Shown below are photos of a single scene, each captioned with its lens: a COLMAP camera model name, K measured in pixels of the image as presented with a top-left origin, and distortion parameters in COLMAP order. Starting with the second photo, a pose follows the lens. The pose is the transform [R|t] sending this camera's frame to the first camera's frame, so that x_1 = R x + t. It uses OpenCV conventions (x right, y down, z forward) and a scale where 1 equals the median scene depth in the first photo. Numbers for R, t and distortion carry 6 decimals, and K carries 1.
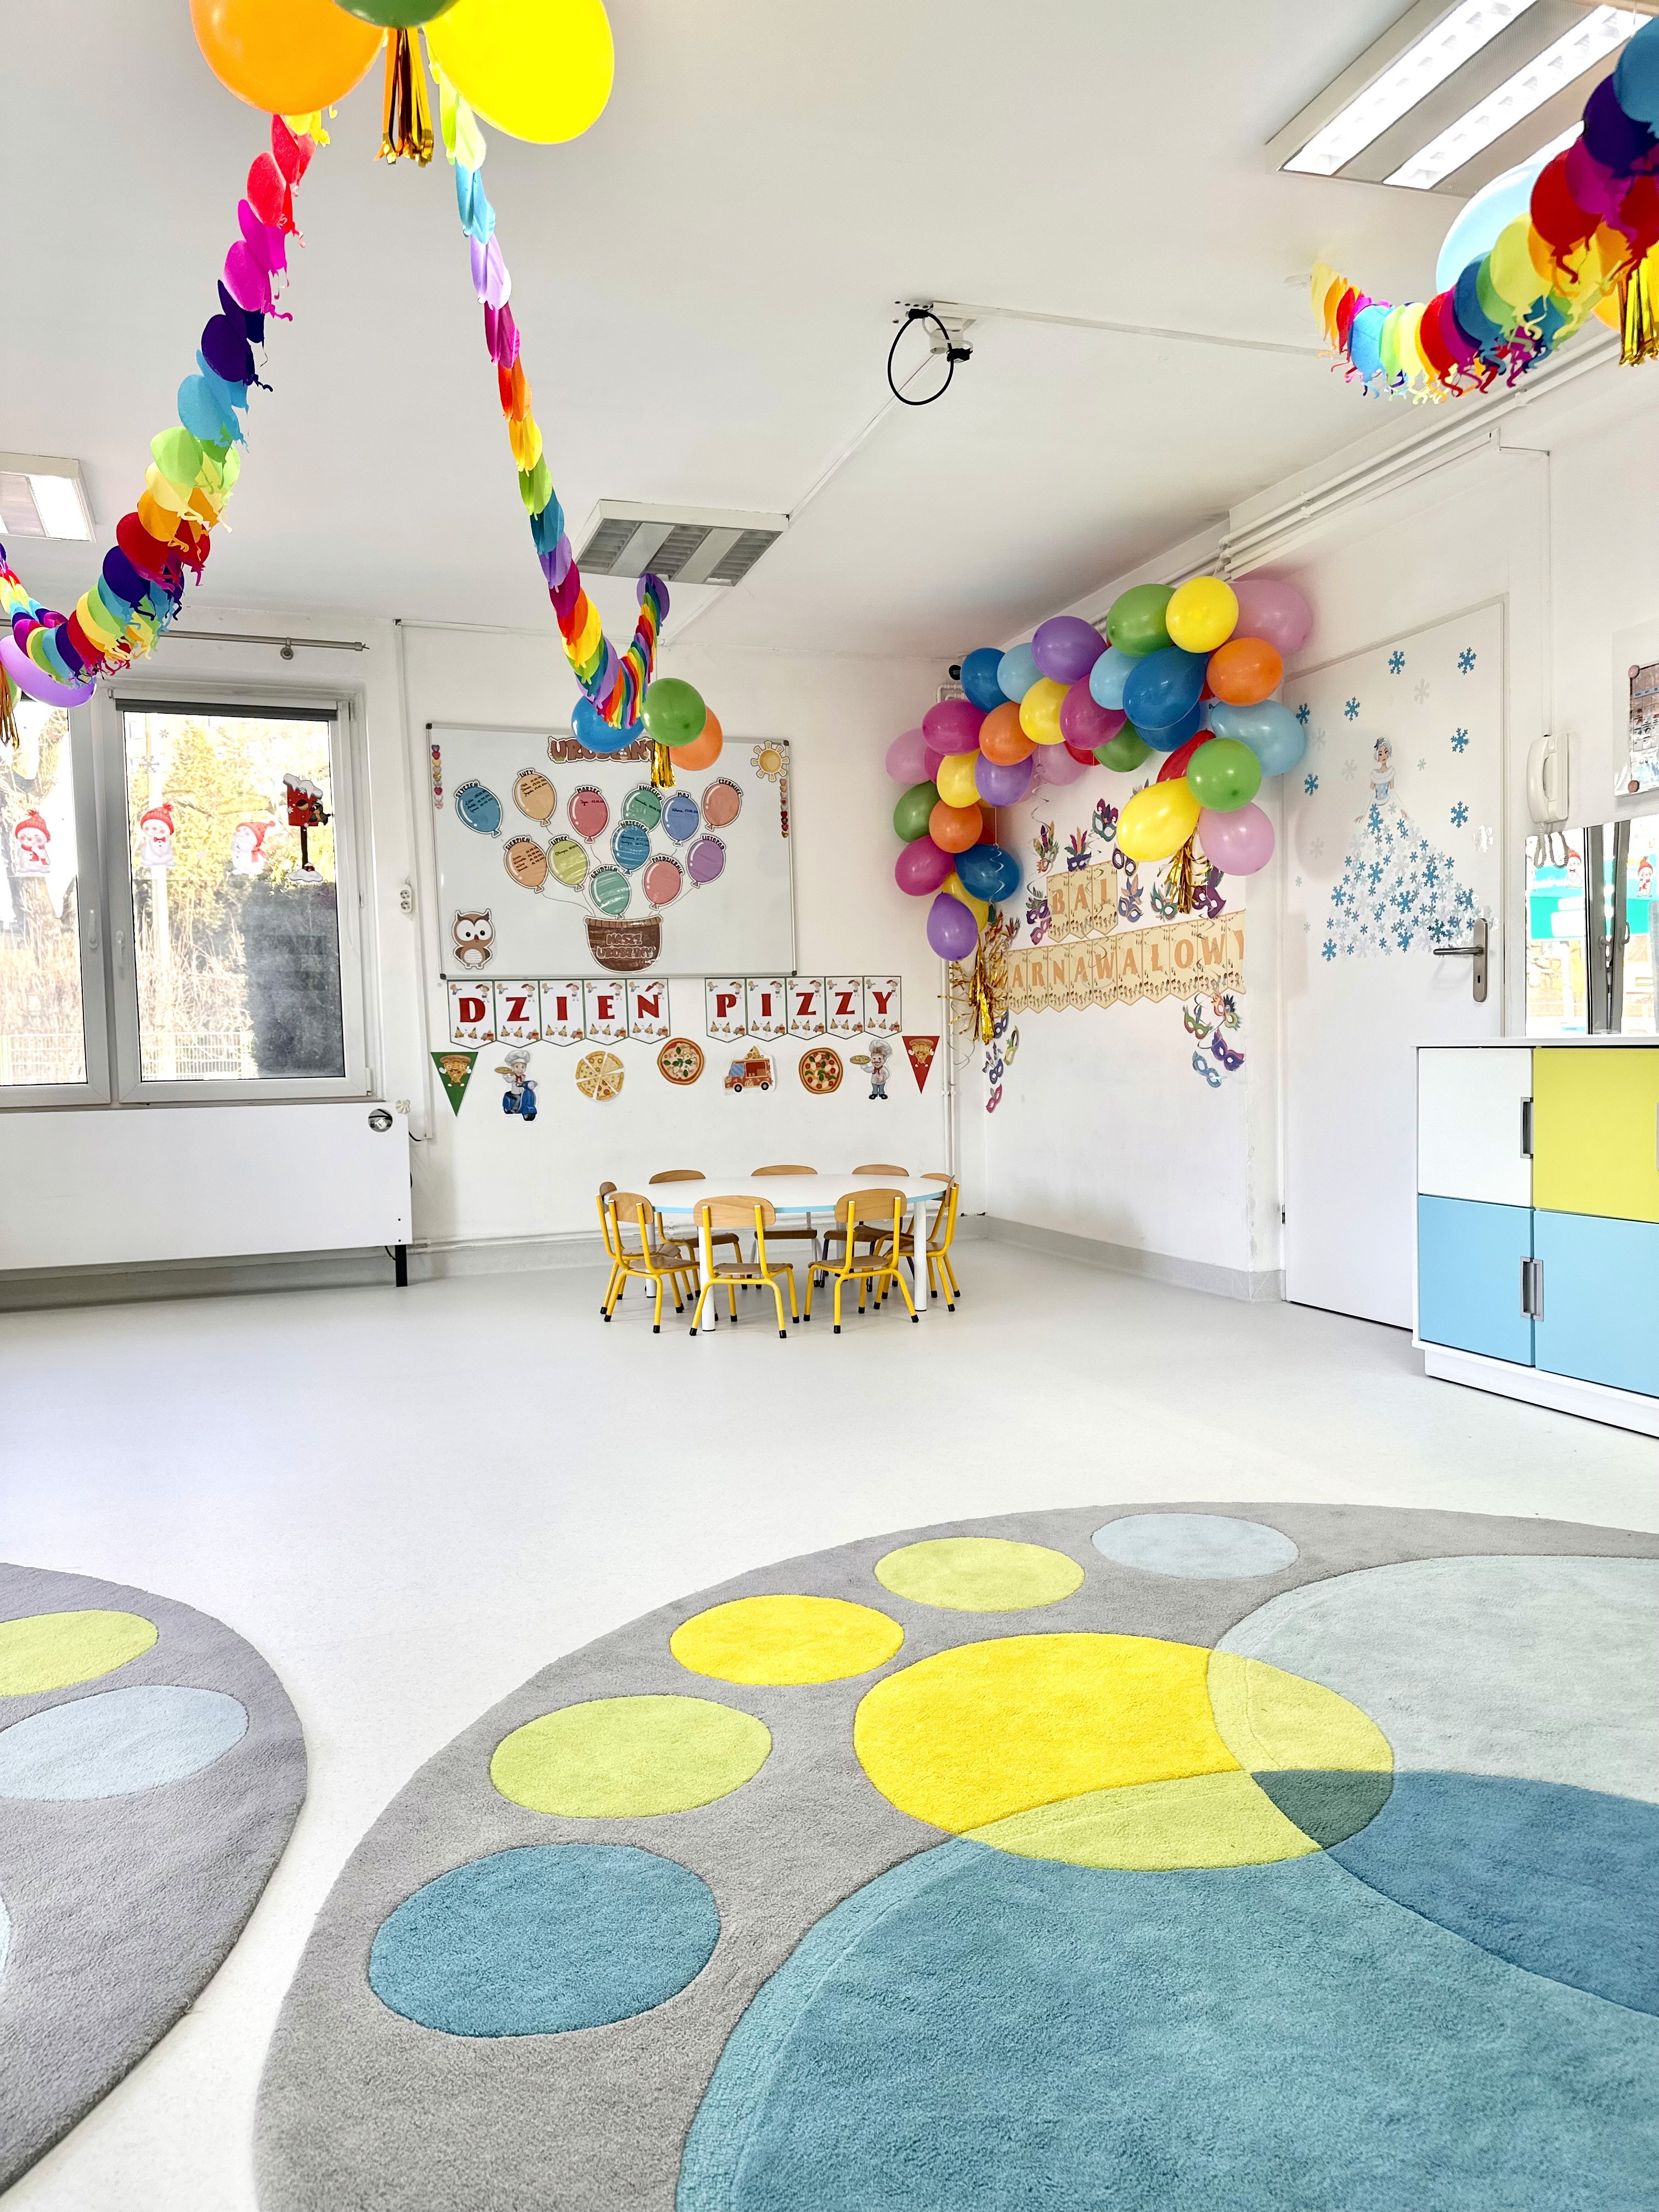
lens RADIAL K [[1554.6, 0, 829.7], [0, 1554.6, 1154.7], [0, 0, 1]] dist [0.108543, -0.000855]
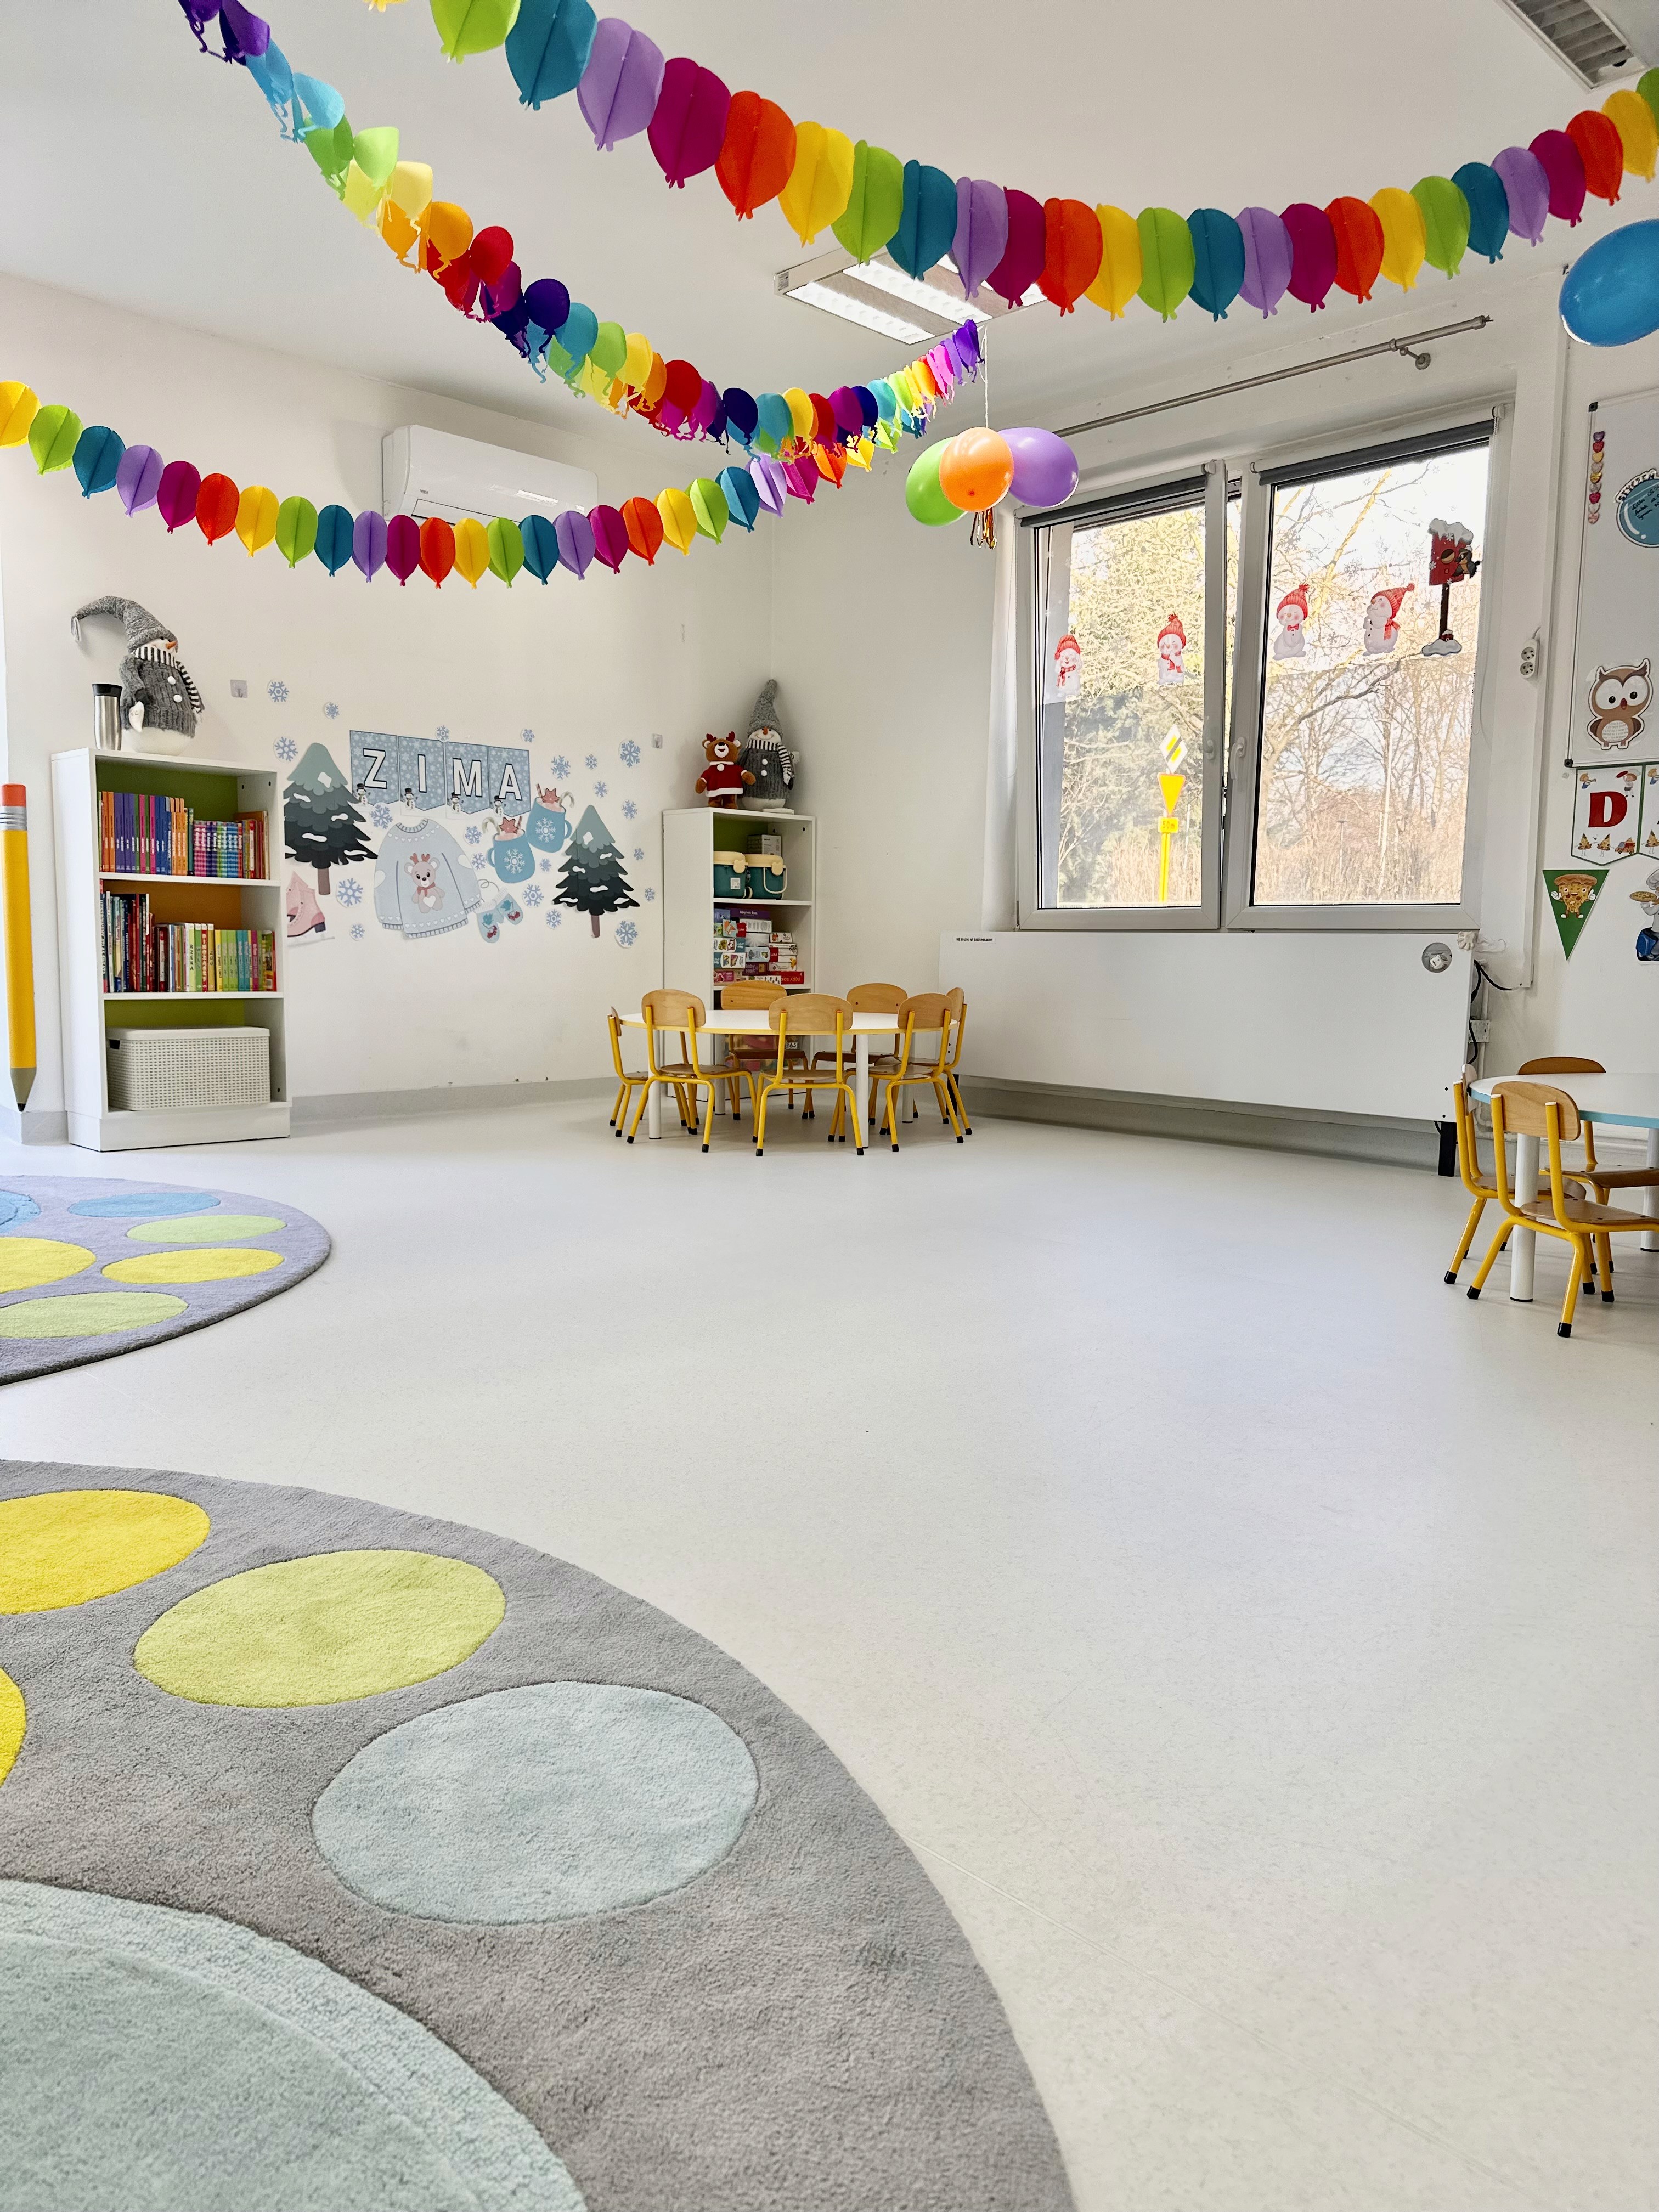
lens RADIAL K [[1560.3, 0, 831.6], [0, 1560.3, 1169.1], [0, 0, 1]] dist [-0.005274, -0.005138]
pose [[0.421710, 0.160239, -0.892460, 0.280207], [-0.088511, 0.986835, 0.135360, 0.003635], [0.902401, 0.021910, 0.430341, 0.391092]]
